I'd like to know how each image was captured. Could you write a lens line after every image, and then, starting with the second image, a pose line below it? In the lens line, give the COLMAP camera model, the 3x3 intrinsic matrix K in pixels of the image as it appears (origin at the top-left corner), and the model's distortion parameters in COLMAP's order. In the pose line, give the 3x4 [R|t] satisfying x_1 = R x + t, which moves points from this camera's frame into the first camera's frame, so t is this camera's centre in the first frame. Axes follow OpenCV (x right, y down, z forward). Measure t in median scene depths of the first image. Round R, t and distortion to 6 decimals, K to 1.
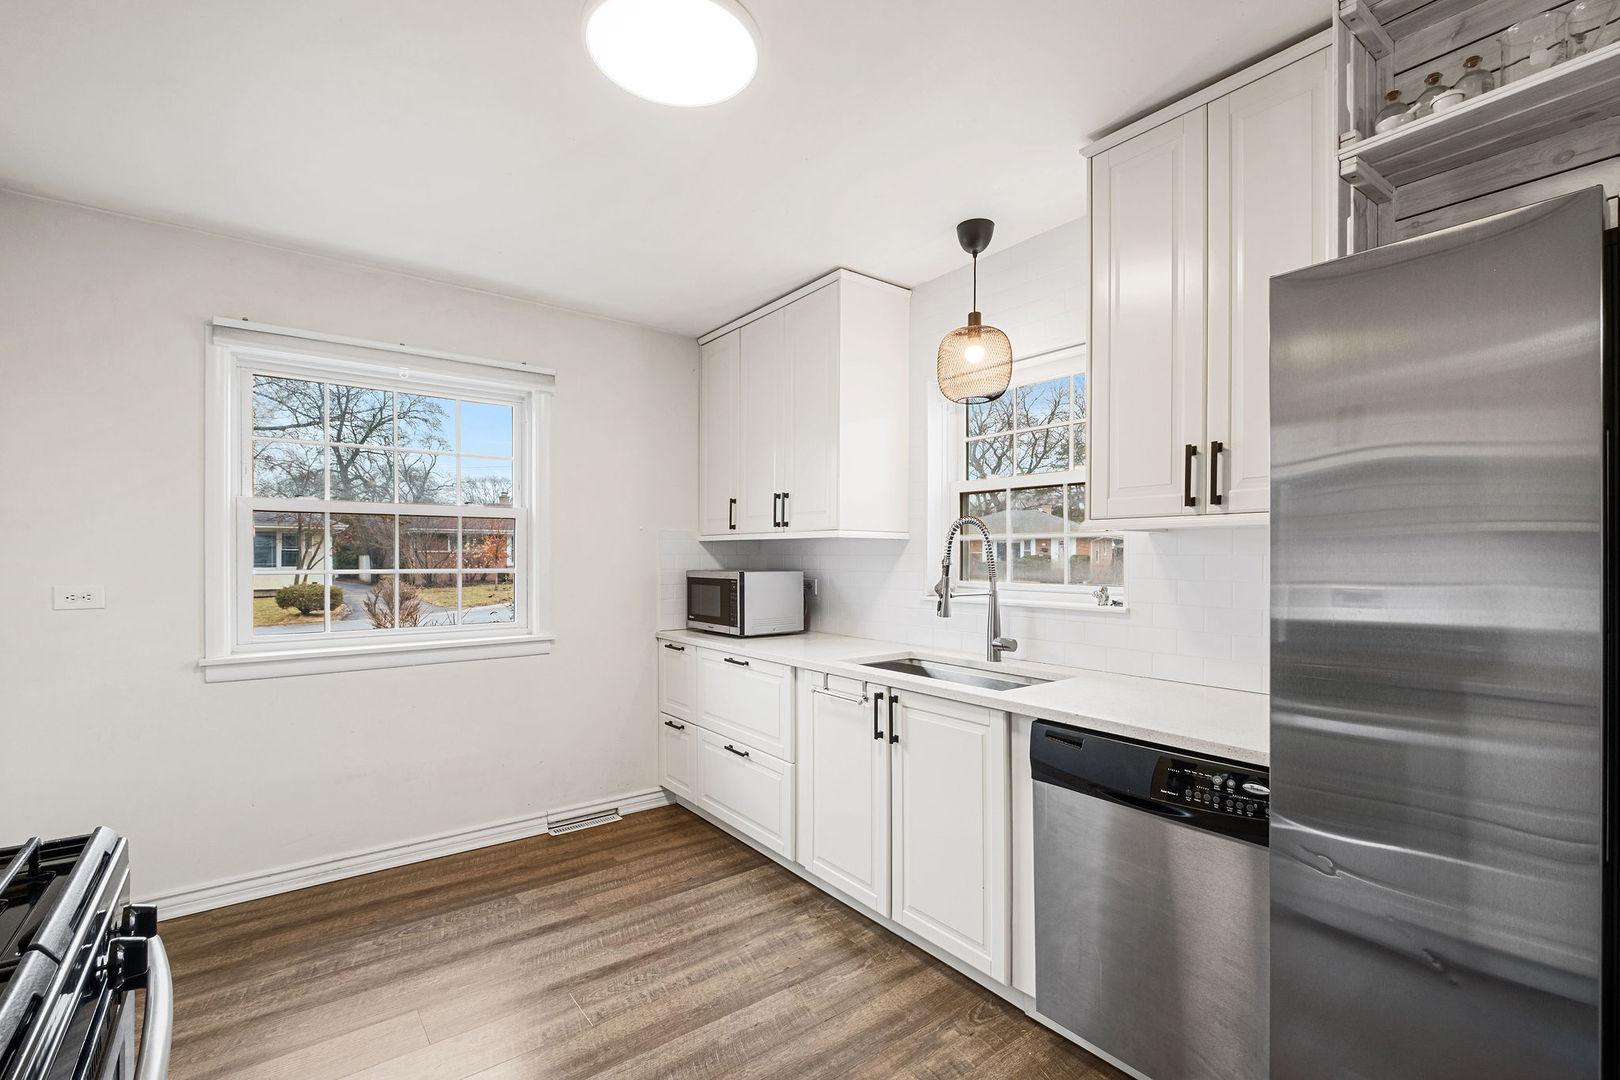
lens RADIAL K [[711.9, 0, 800.0], [0, 711.9, 557.3], [0, 0, 1]] dist [-0.002685, -0.001084]
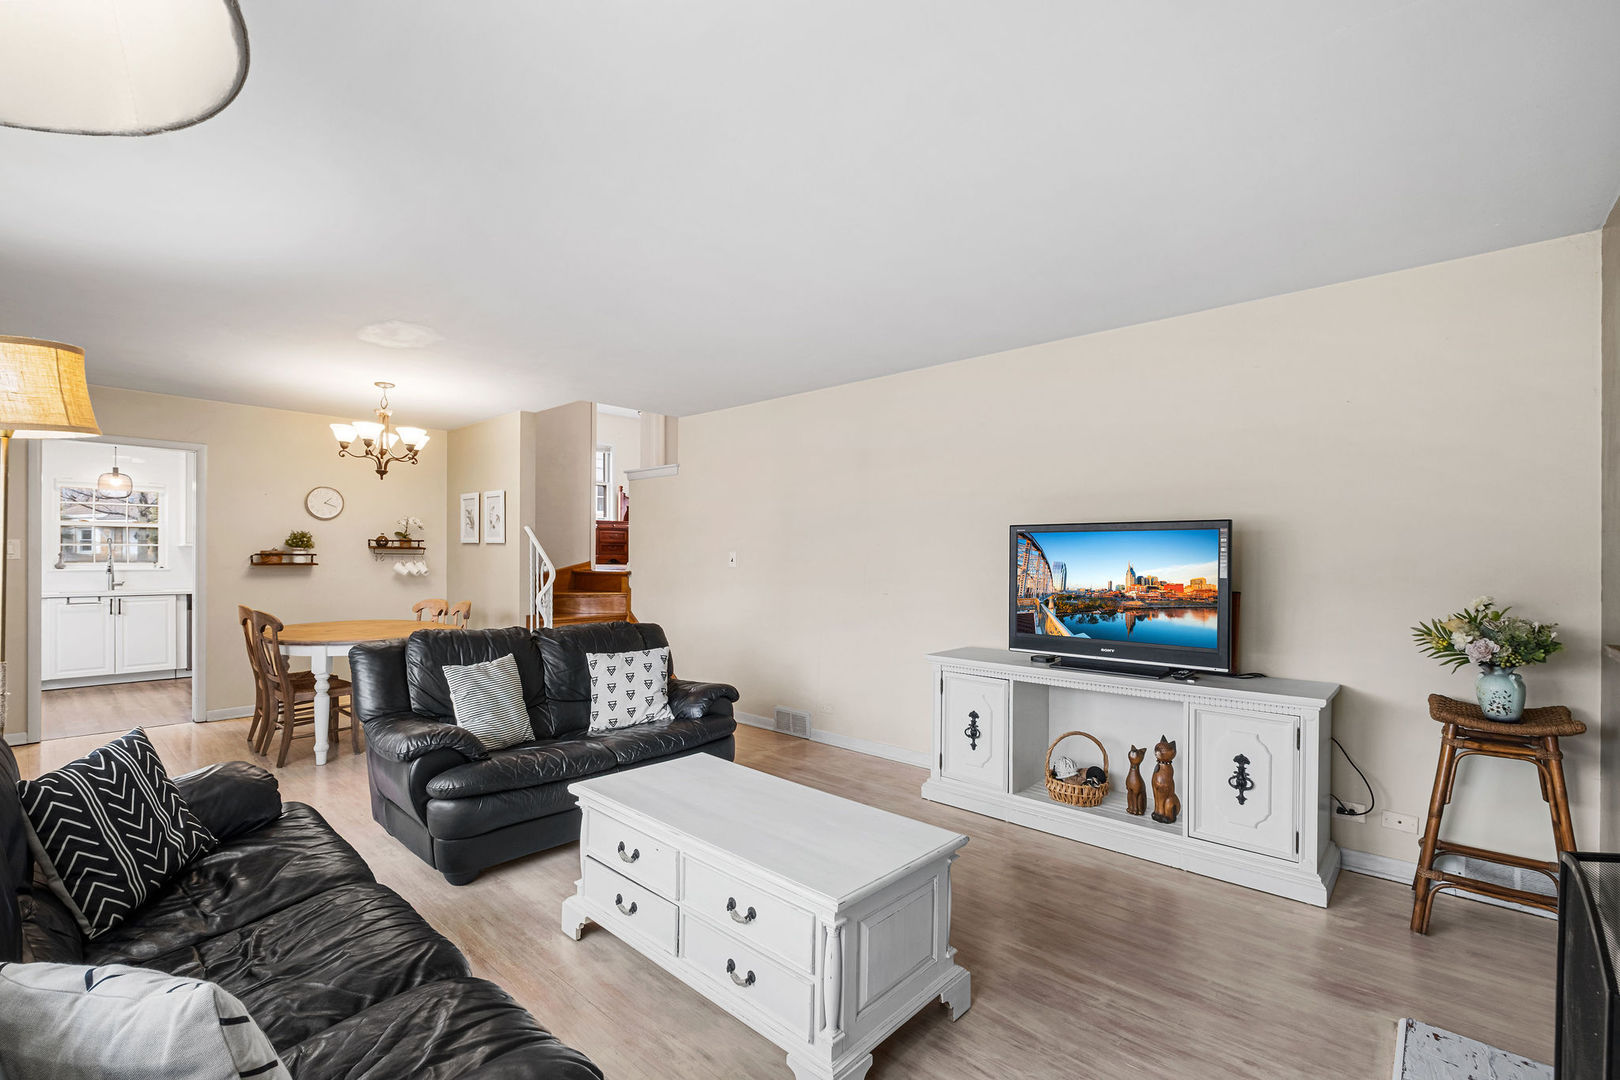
lens RADIAL K [[711.9, 0, 800.0], [0, 711.9, 557.3], [0, 0, 1]] dist [-0.002685, -0.001084]
pose [[-0.183581, -0.002951, 0.983000, -3.041553], [-0.005022, 0.999985, 0.002064, -0.002727], [-0.982992, -0.004558, -0.183593, -1.170580]]
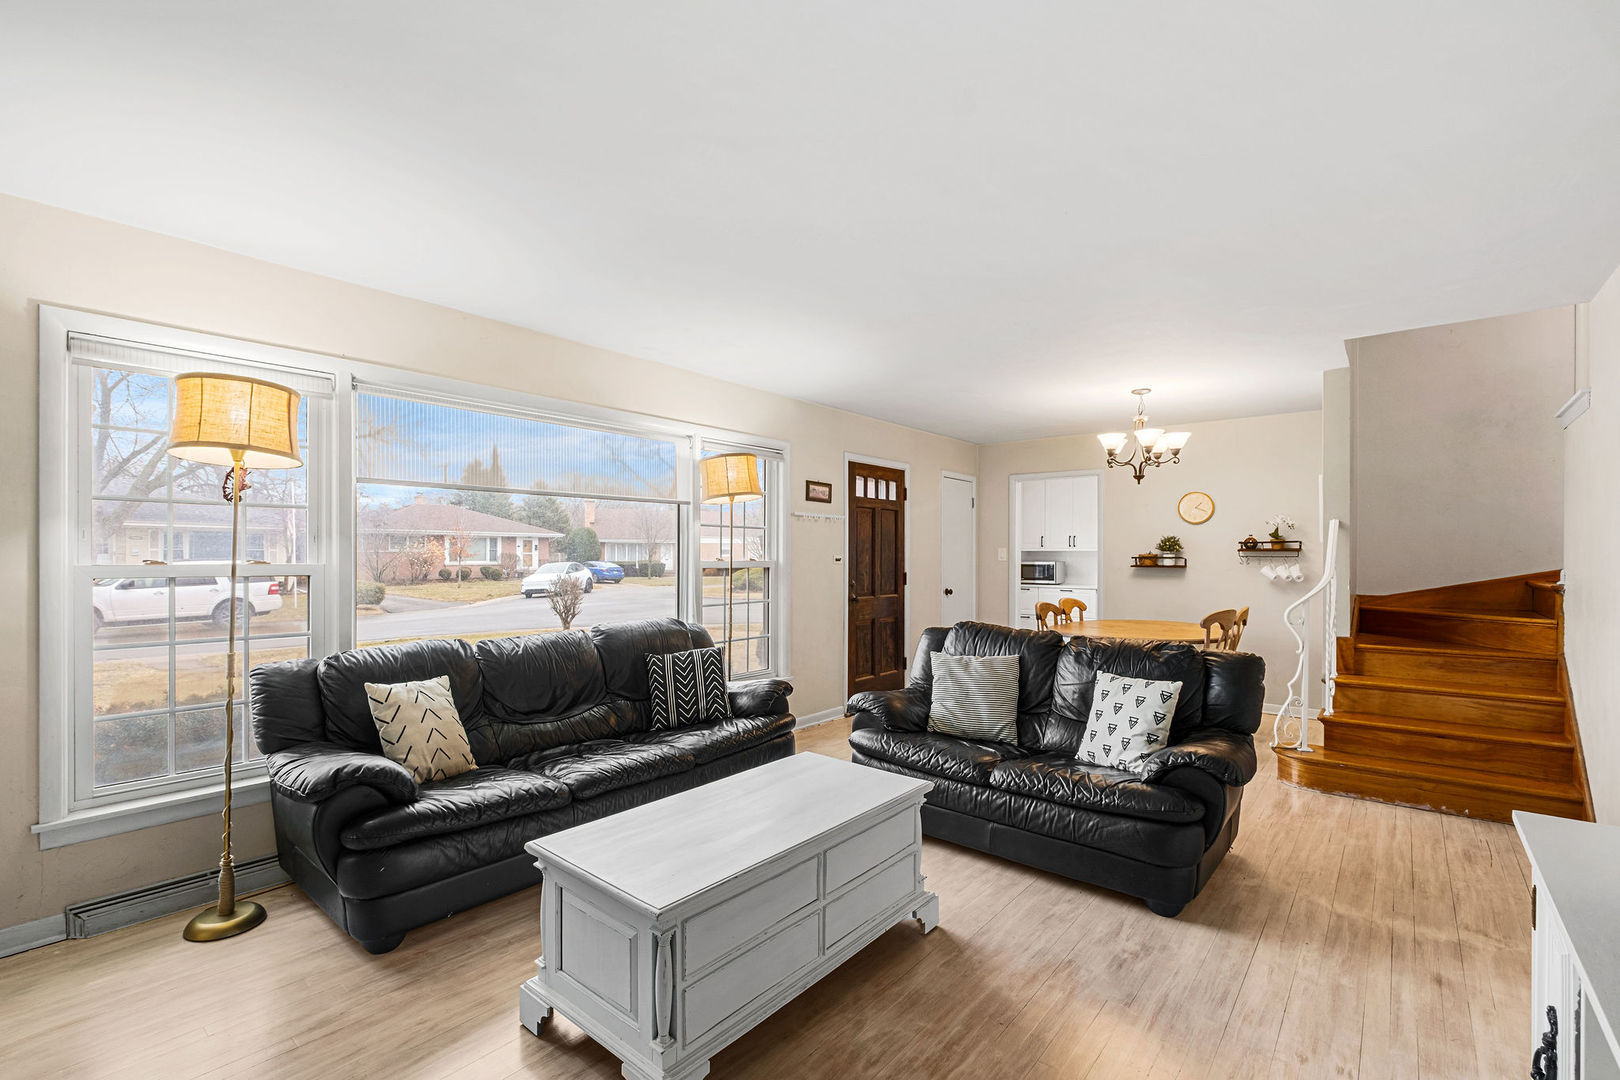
lens RADIAL K [[711.5, 0, 802.3], [0, 711.5, 548.9], [0, 0, 1]] dist [-0.001989, -0.000114]
pose [[0.974927, 0.004323, 0.222484, -2.294875], [-0.001836, 0.999933, -0.011387, 0.001320], [-0.222518, 0.010693, 0.974870, -2.136616]]
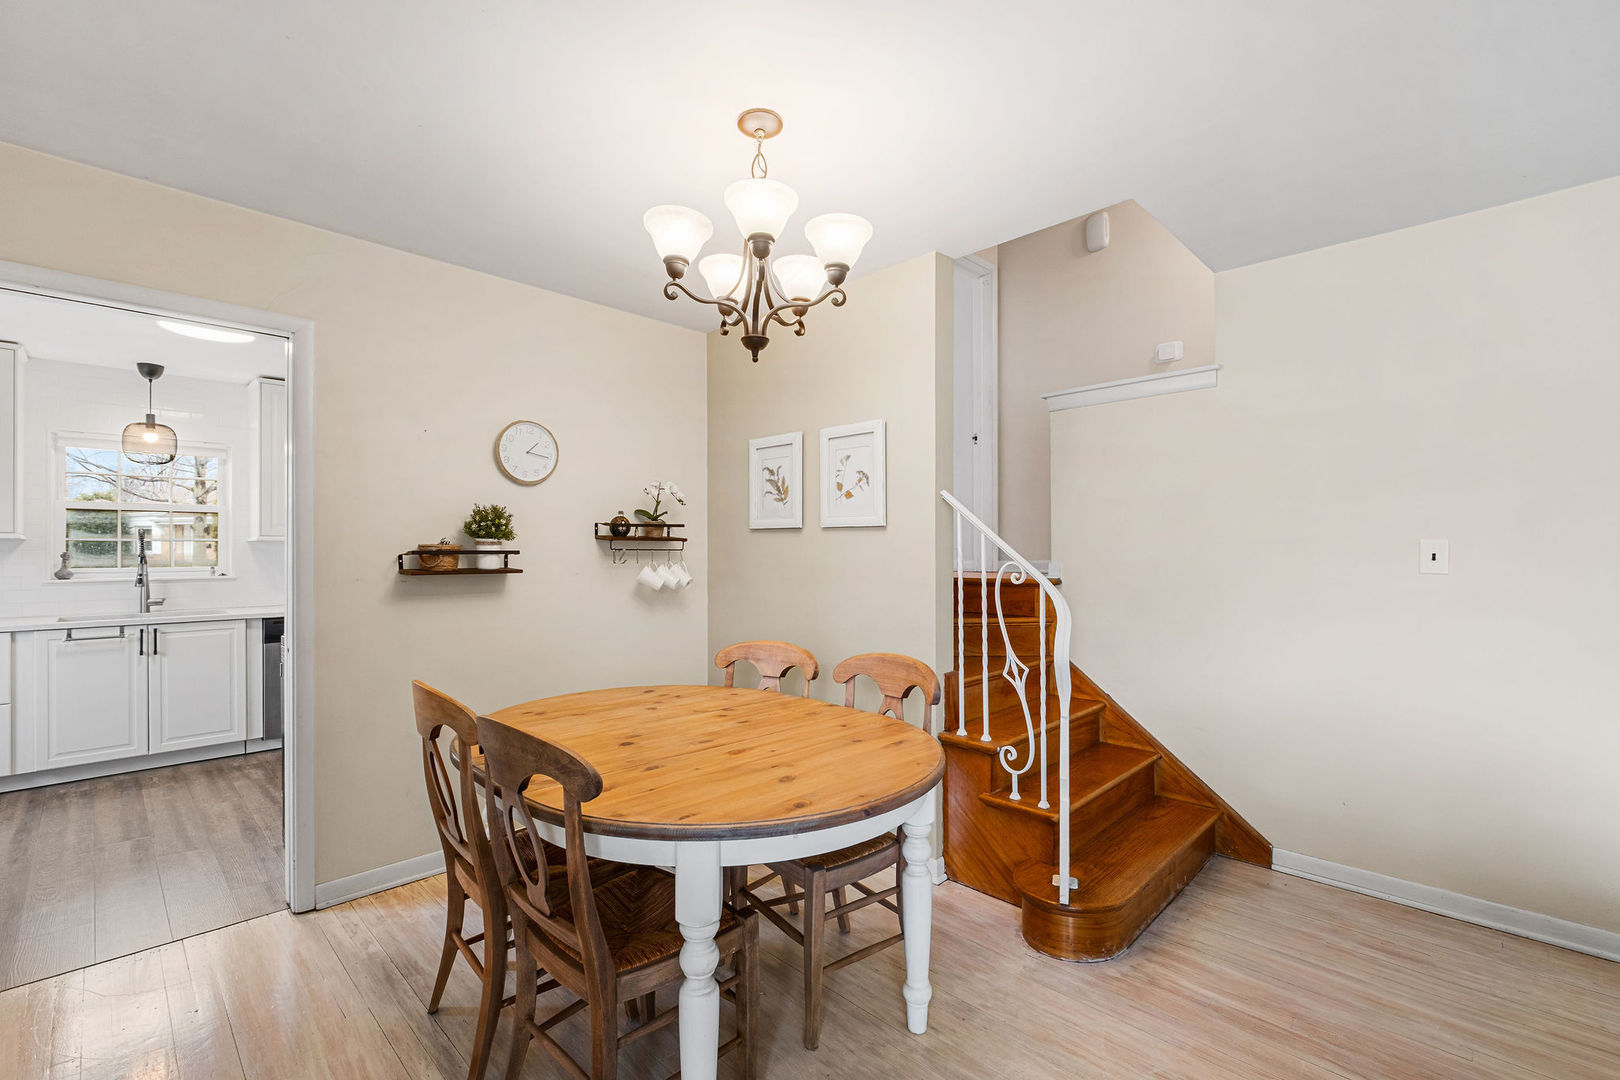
lens RADIAL K [[711.5, 0, 802.3], [0, 711.5, 548.9], [0, 0, 1]] dist [-0.001989, -0.000114]
pose [[-0.135579, 0.002950, 0.990762, -1.702877], [0.003067, 0.999992, -0.002558, 0.000237], [-0.990762, 0.002692, -0.135587, -0.354893]]
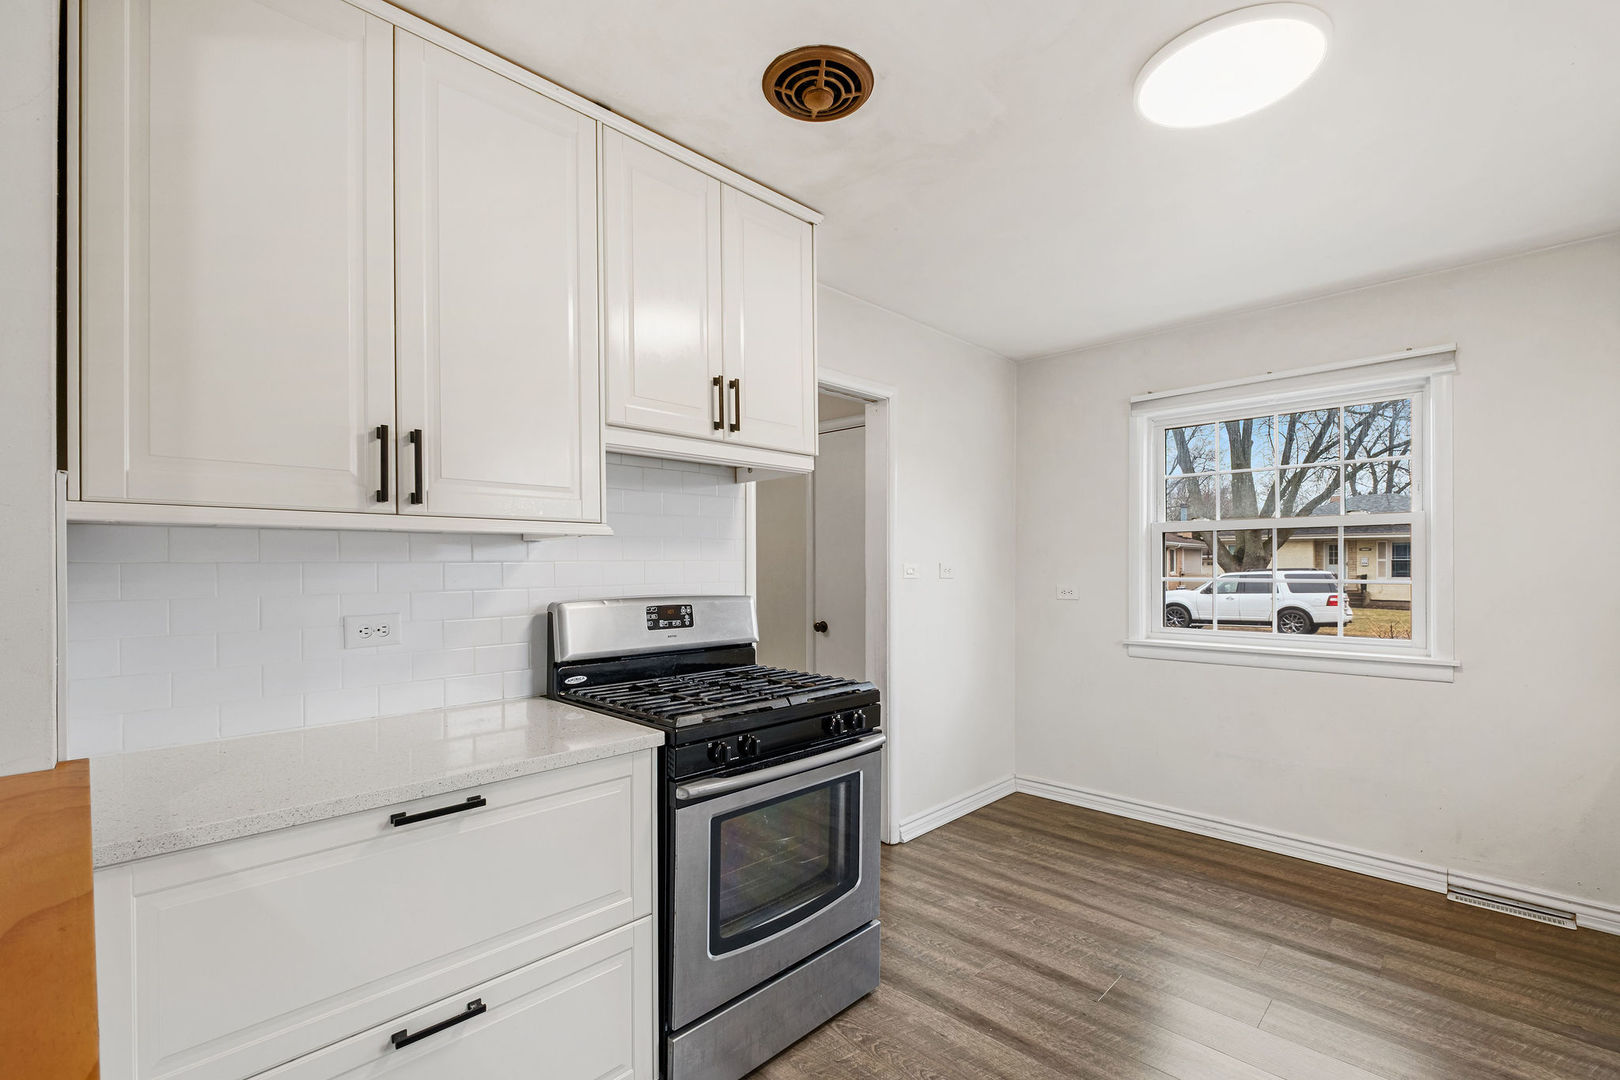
lens RADIAL K [[711.5, 0, 802.3], [0, 711.5, 548.9], [0, 0, 1]] dist [-0.001989, -0.000114]
pose [[0.133846, -0.026991, -0.990635, 0.477252], [0.000932, 0.999632, -0.027110, 0.000426], [0.991002, 0.002705, 0.133822, 0.160180]]
